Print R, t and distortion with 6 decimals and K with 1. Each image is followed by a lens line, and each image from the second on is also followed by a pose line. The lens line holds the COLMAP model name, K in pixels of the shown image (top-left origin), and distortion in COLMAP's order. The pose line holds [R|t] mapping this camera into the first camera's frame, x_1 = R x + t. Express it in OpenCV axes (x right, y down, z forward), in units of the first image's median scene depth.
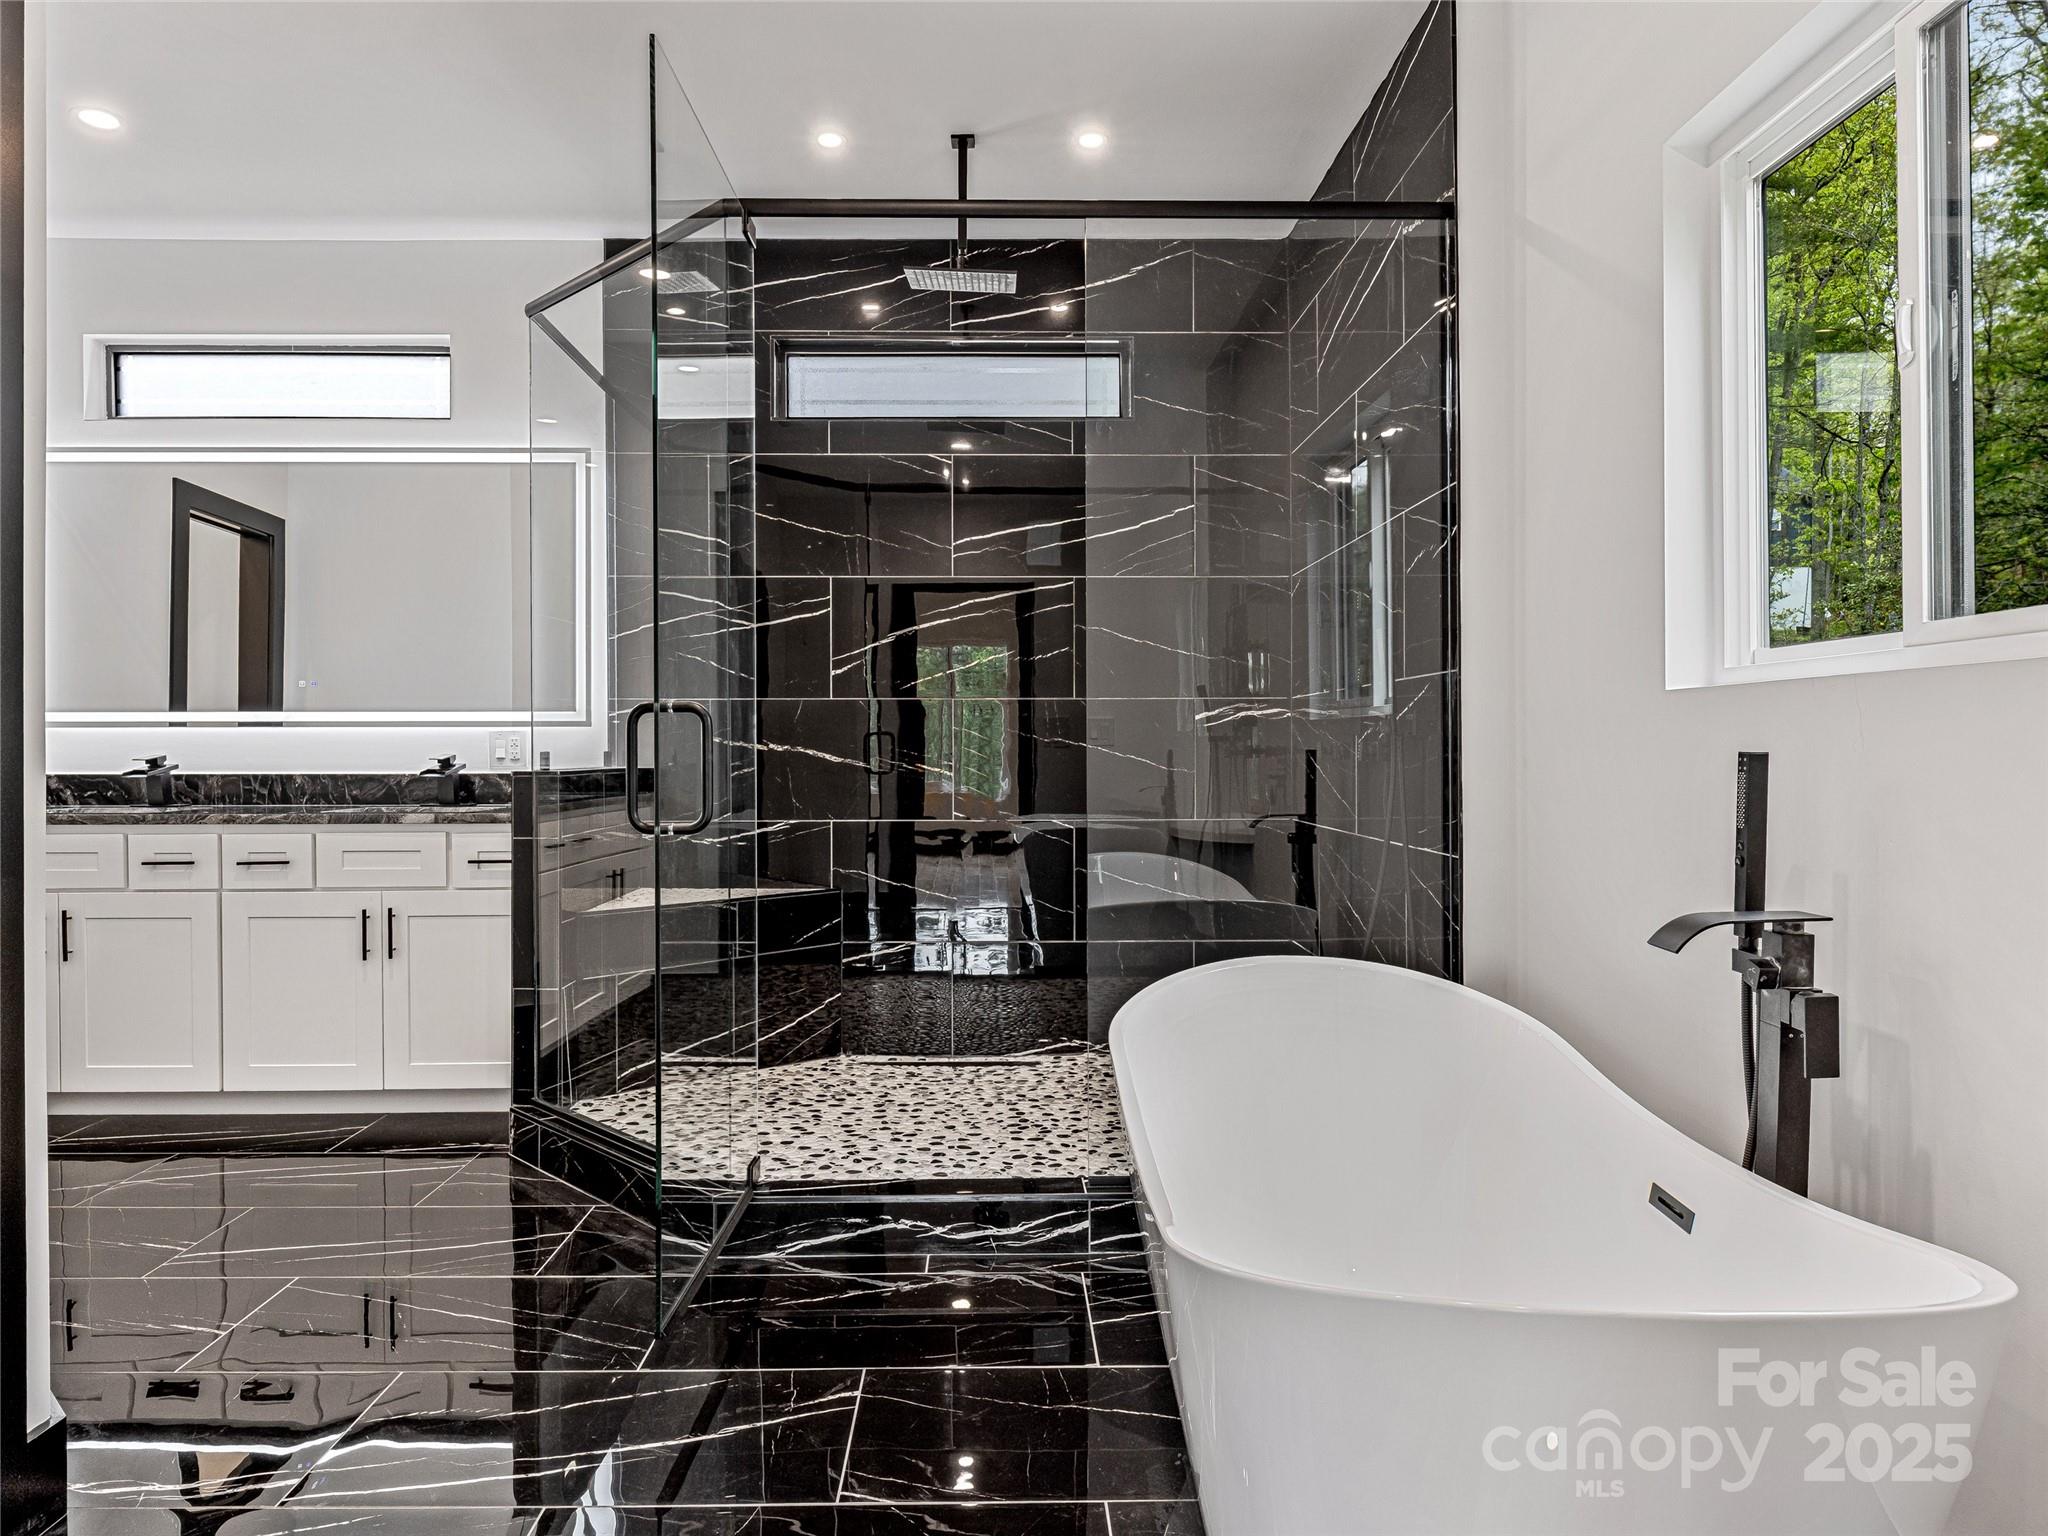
lens RADIAL K [[1300.8, 0, 1016.6], [0, 1300.8, 750.3], [0, 0, 1]] dist [-0.002280, -0.003511]
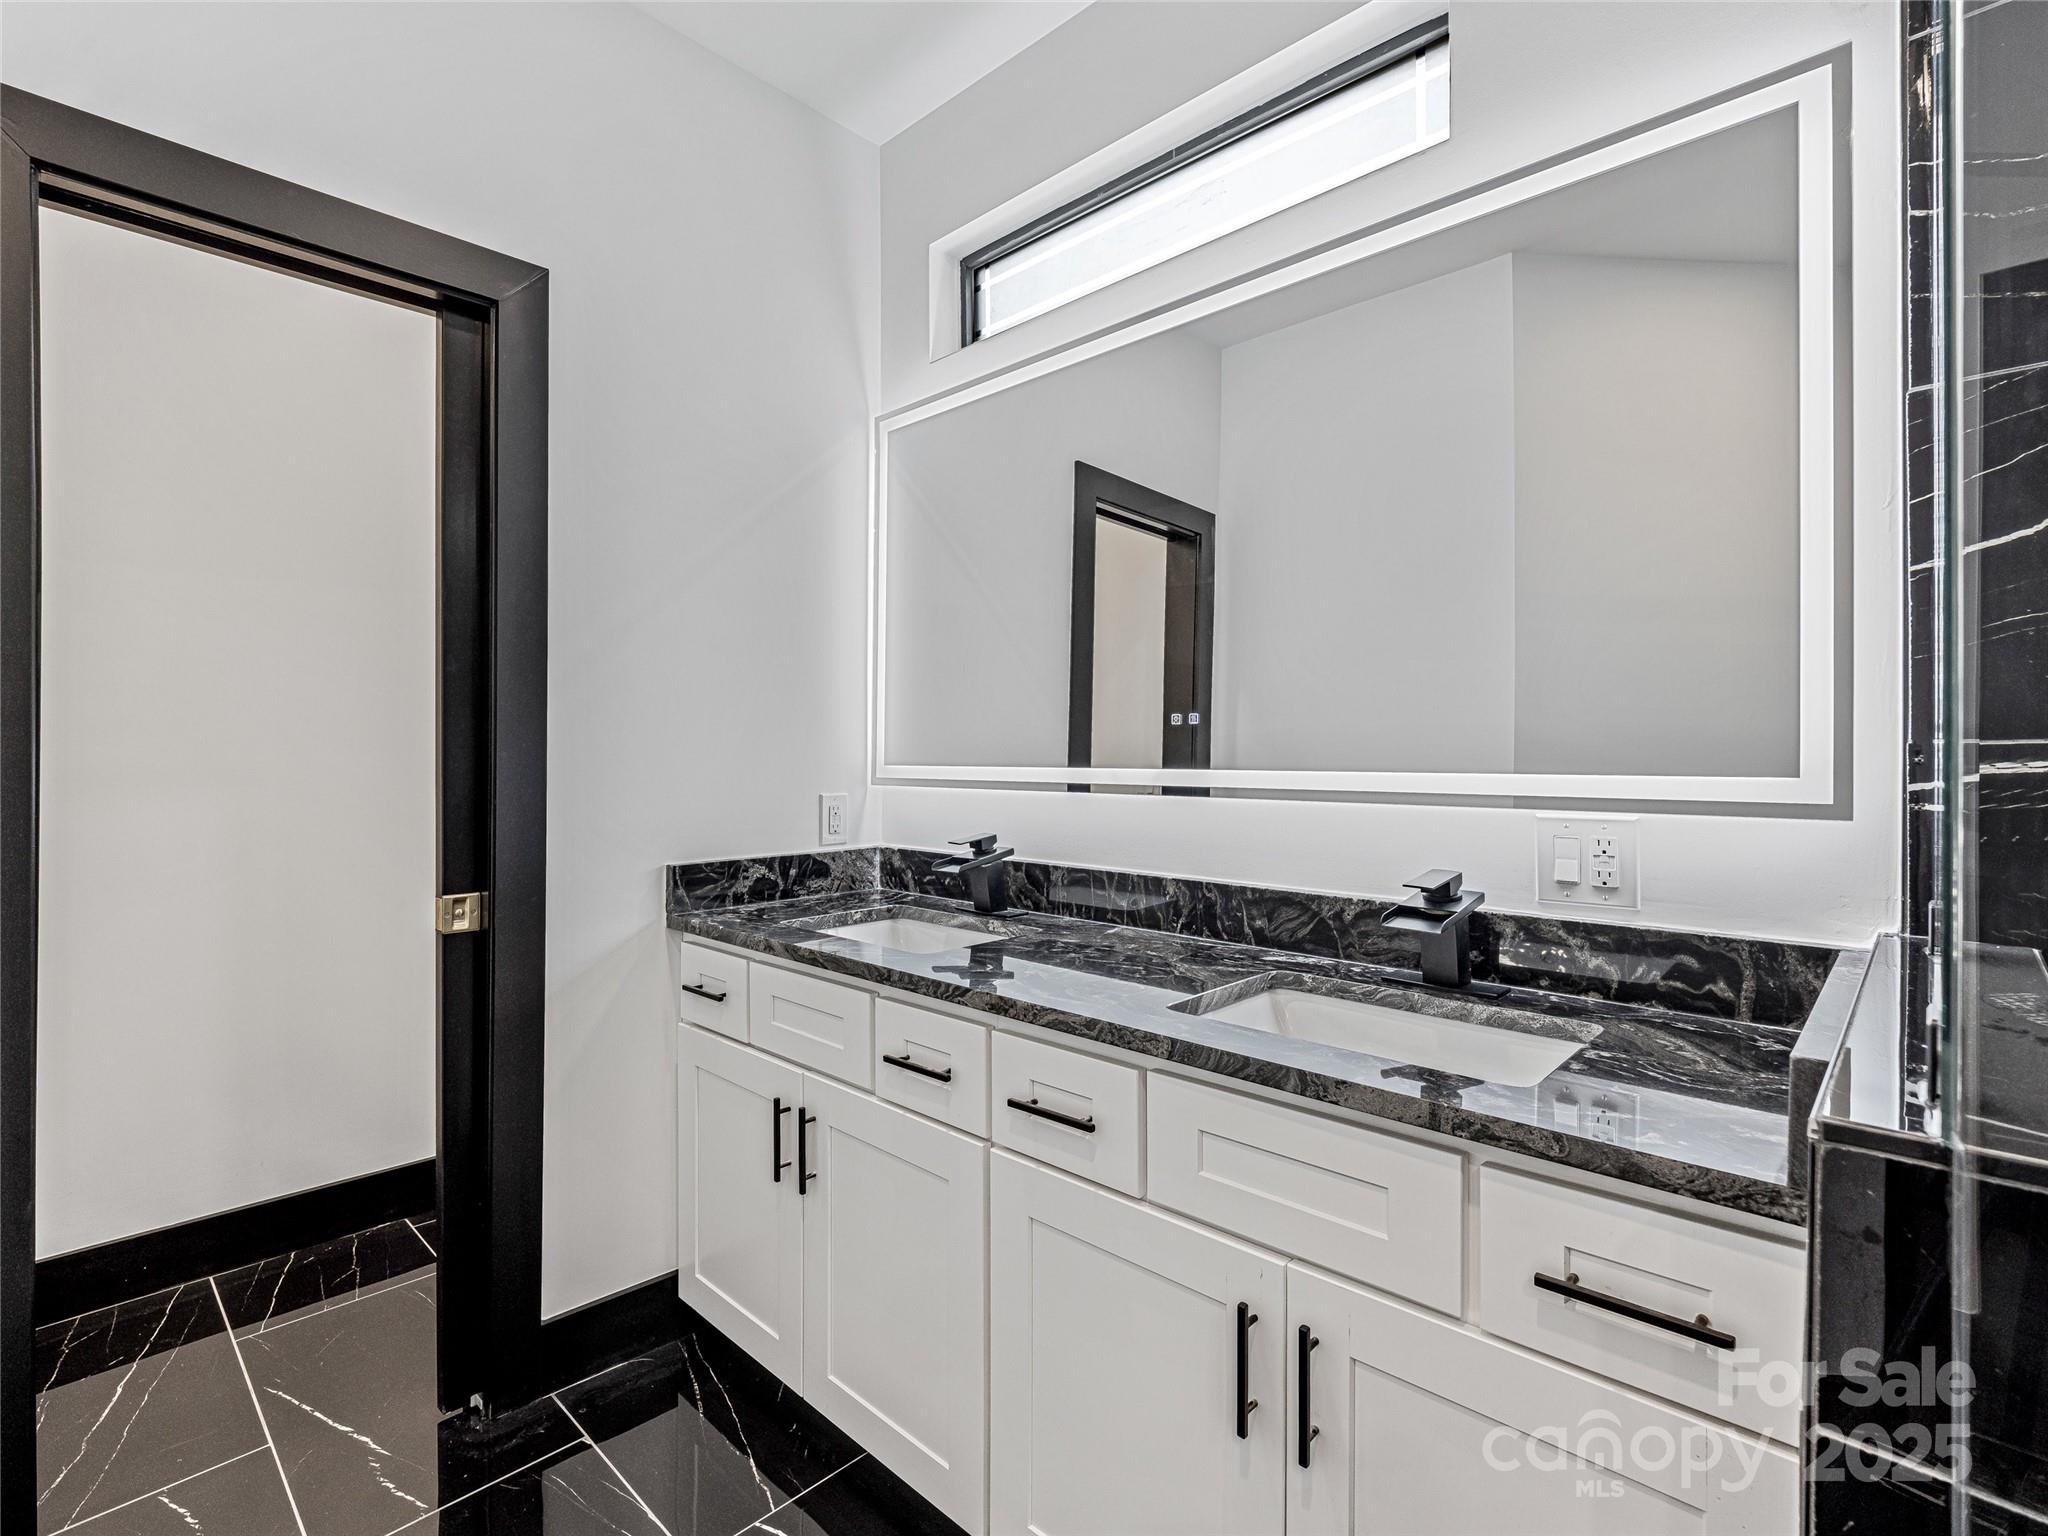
lens RADIAL K [[954.0, 0, 1024.0], [0, 954.0, 768.0], [0, 0, 1]] dist [-0.000857, -0.000342]
pose [[0.714448, 0.012937, -0.699569, -0.308506], [-0.007247, 0.999912, 0.011090, -0.033612], [0.699651, -0.002854, 0.714479, 0.658975]]
